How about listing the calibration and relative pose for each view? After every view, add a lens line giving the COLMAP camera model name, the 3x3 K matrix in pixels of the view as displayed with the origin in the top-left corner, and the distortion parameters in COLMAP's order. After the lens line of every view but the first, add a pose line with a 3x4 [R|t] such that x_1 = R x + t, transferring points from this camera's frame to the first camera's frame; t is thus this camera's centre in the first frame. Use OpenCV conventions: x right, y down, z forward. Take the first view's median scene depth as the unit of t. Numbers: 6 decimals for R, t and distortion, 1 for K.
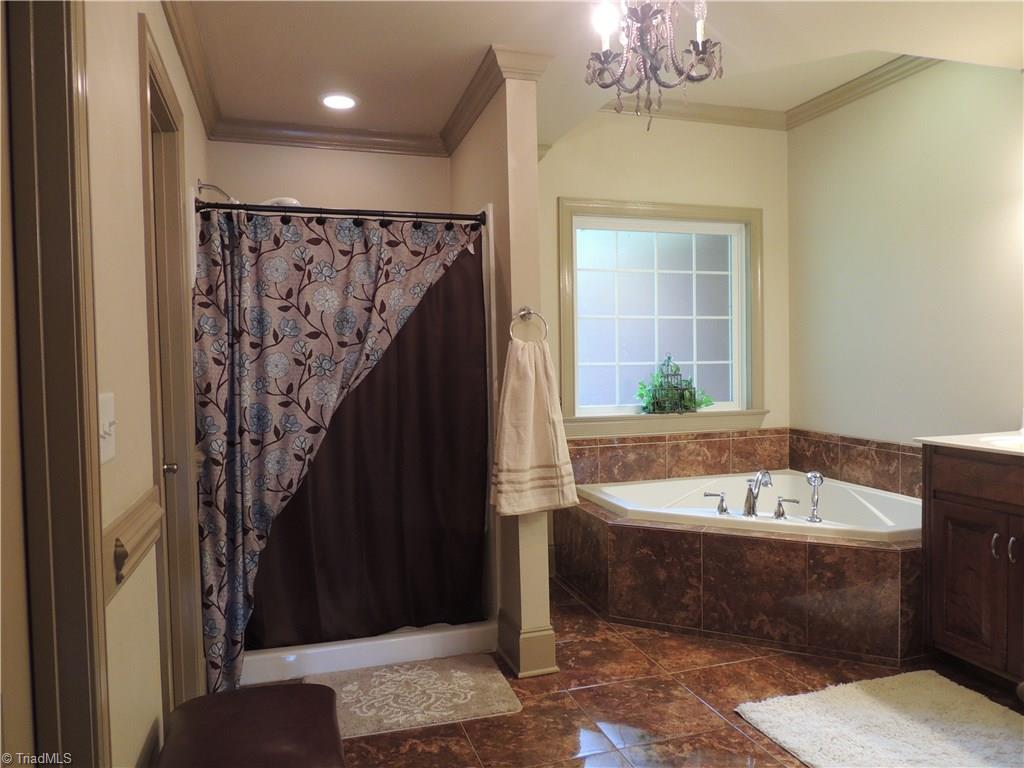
lens RADIAL K [[733.2, 0, 512.0], [0, 733.2, 384.0], [0, 0, 1]] dist [-0.015644, -0.001329]
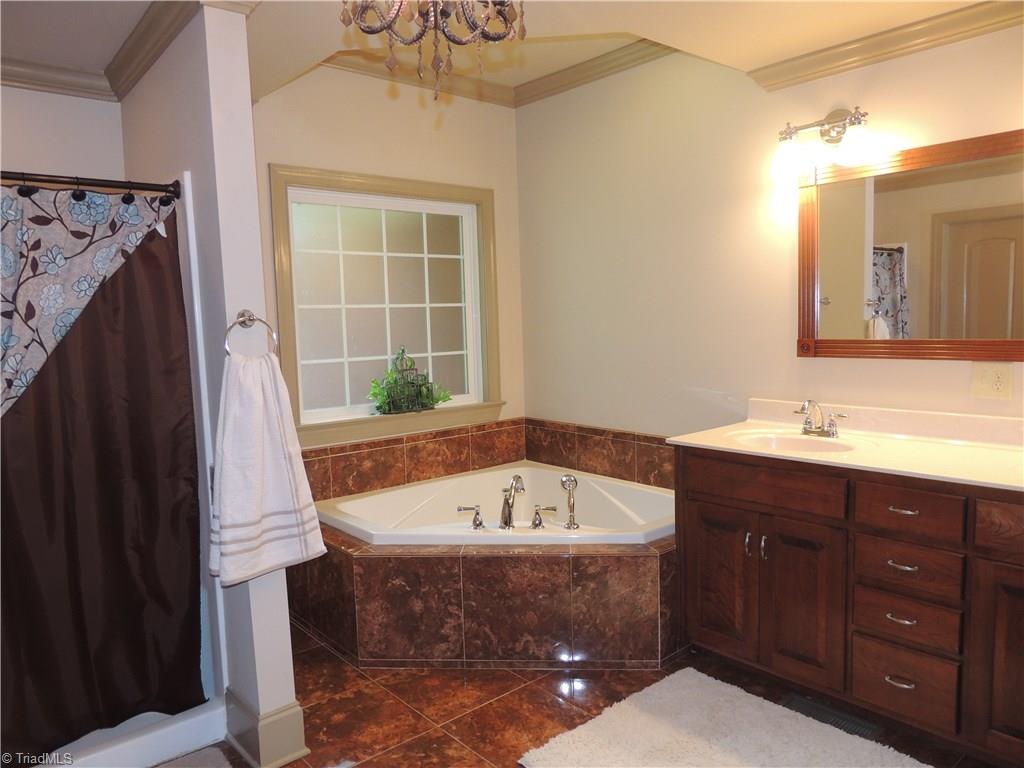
lens RADIAL K [[733.2, 0, 512.0], [0, 733.2, 384.0], [0, 0, 1]] dist [-0.015644, -0.001329]
pose [[0.918115, -0.048290, 0.393360, -0.027823], [0.029179, 0.998091, 0.054424, -0.056058], [-0.395238, -0.038489, 0.917772, 0.160381]]
